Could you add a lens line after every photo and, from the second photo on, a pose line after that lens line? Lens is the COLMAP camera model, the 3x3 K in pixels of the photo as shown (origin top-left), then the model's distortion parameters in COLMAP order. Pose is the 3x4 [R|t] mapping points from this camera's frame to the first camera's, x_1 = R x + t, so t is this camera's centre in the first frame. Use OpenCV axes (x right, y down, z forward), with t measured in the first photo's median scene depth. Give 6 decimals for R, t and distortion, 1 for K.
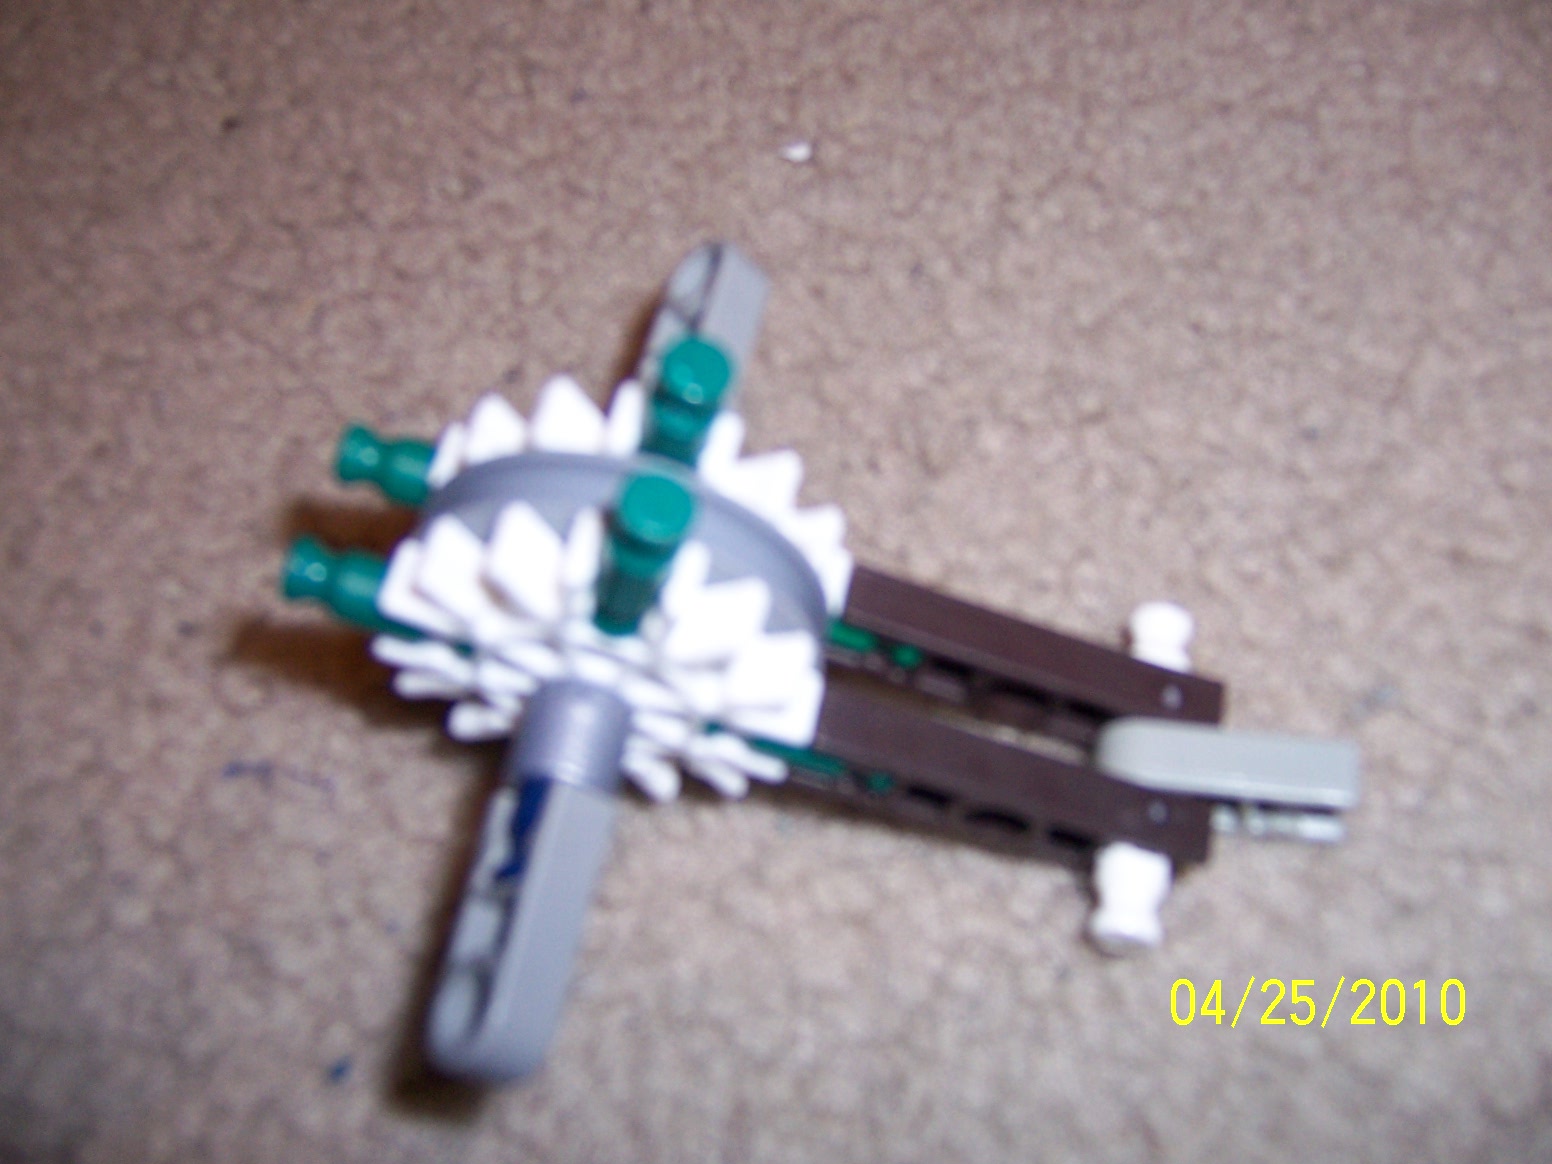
lens RADIAL K [[1520.8, 0, 780.6], [0, 1520.8, 551.2], [0, 0, 1]] dist [-0.159121, 0.225215]
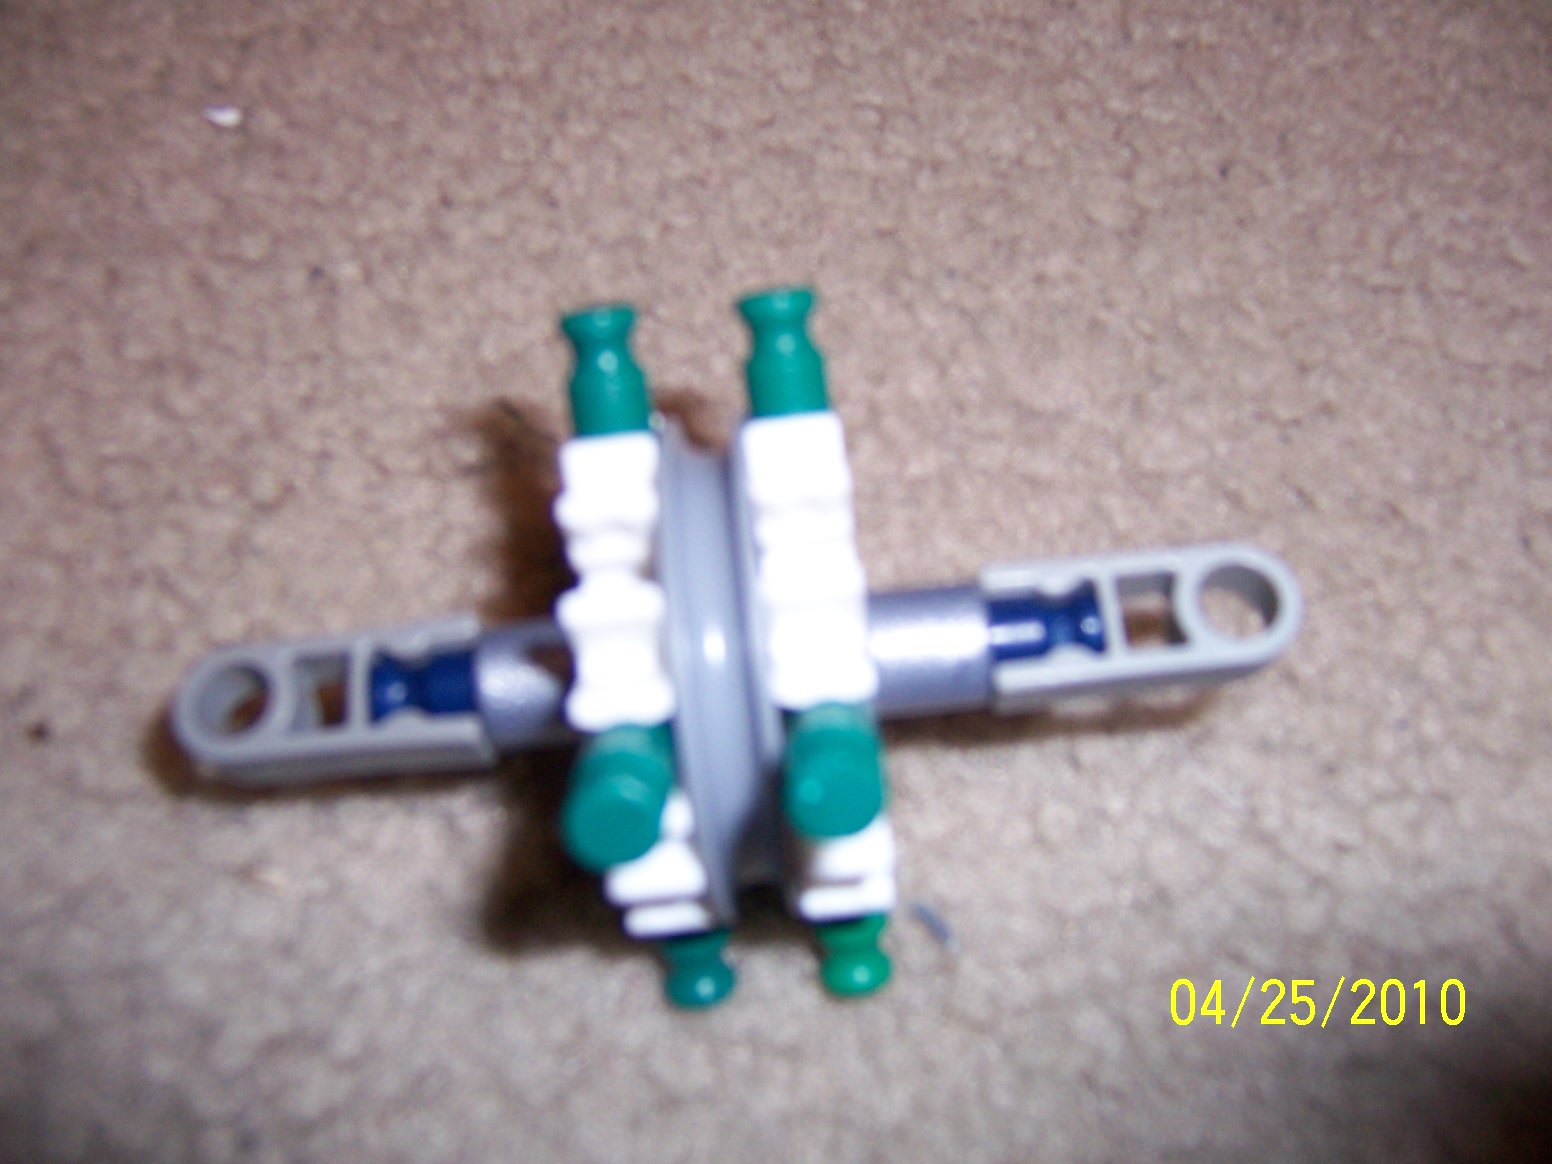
lens RADIAL K [[1520.8, 0, 780.6], [0, 1520.8, 551.2], [0, 0, 1]] dist [-0.159121, 0.225215]
pose [[0.980215, 0.118723, 0.158380, 0.225143], [-0.120006, 0.992772, -0.001475, -0.056437], [-0.157410, -0.017560, 0.987377, 0.108715]]
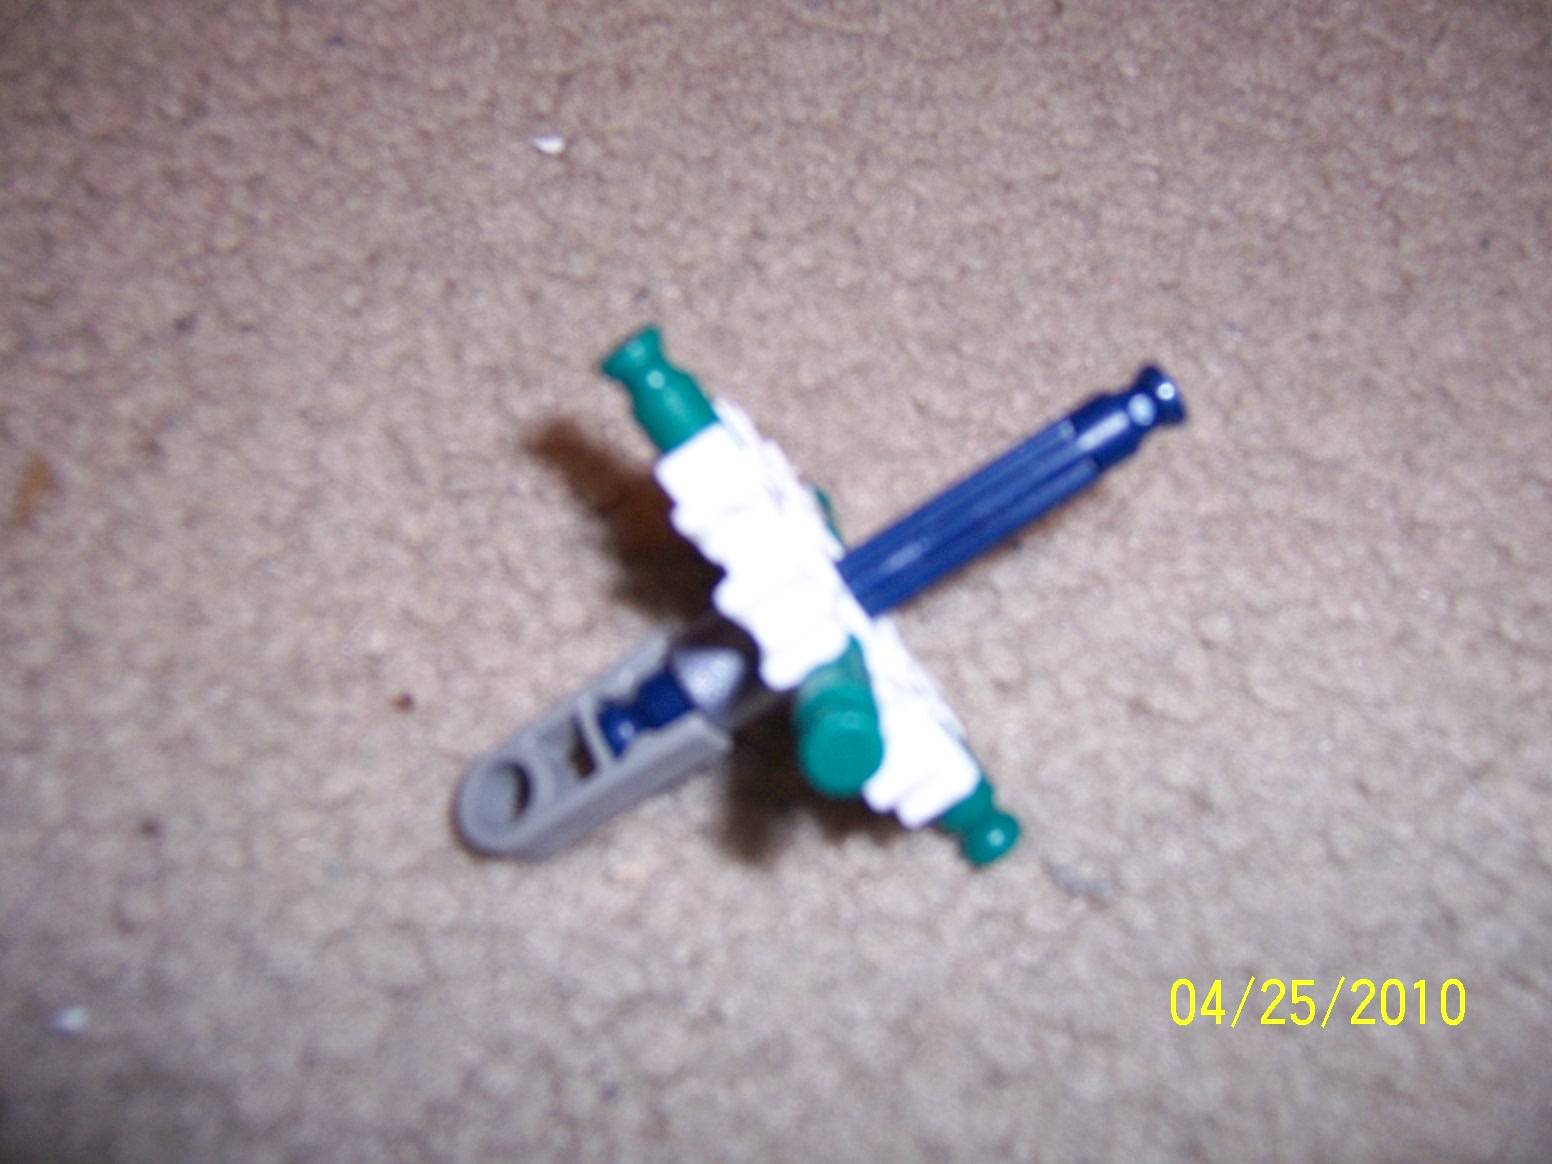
lens RADIAL K [[1520.8, 0, 780.6], [0, 1520.8, 551.2], [0, 0, 1]] dist [-0.159121, 0.225215]
pose [[0.978487, 0.177773, 0.104685, 0.100506], [-0.176057, 0.984050, -0.025488, -0.022040], [-0.107547, 0.006509, 0.994179, 0.073988]]
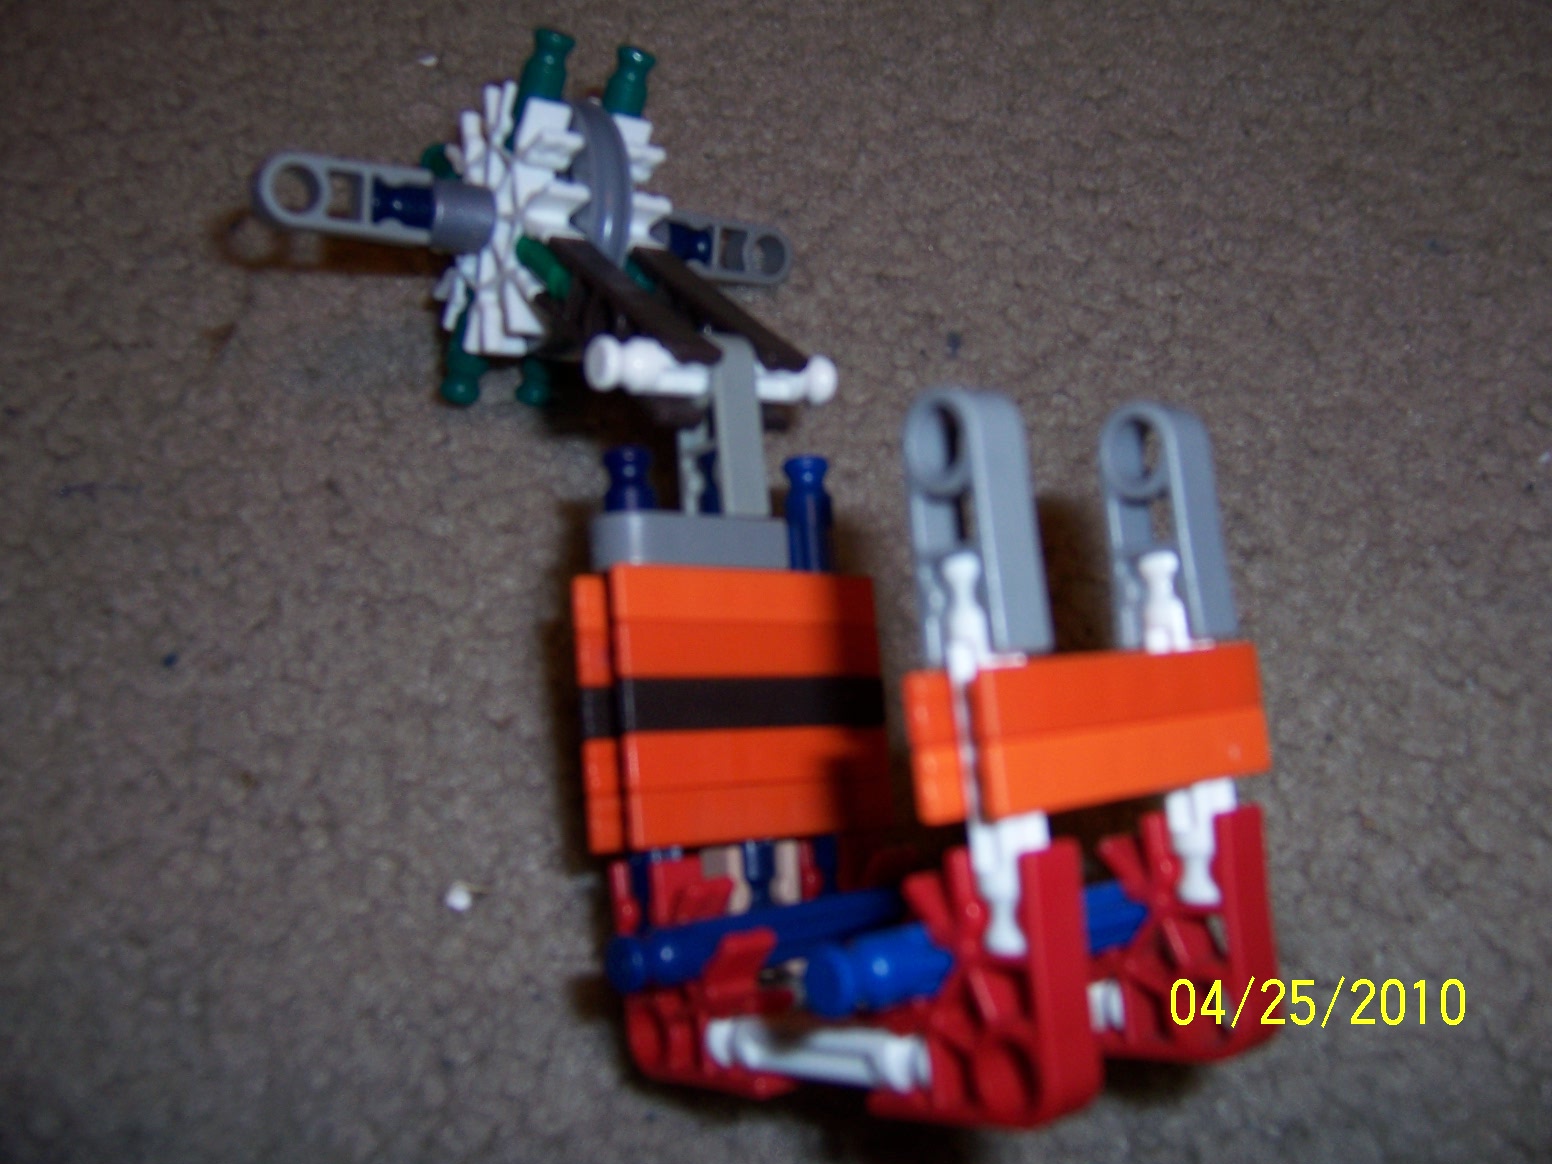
lens RADIAL K [[1520.8, 0, 780.6], [0, 1520.8, 551.2], [0, 0, 1]] dist [-0.159121, 0.225215]
pose [[0.975693, -0.102130, 0.193886, 0.015773], [0.102714, 0.994686, 0.007067, 0.217464], [-0.193578, 0.013019, 0.980999, -0.428019]]
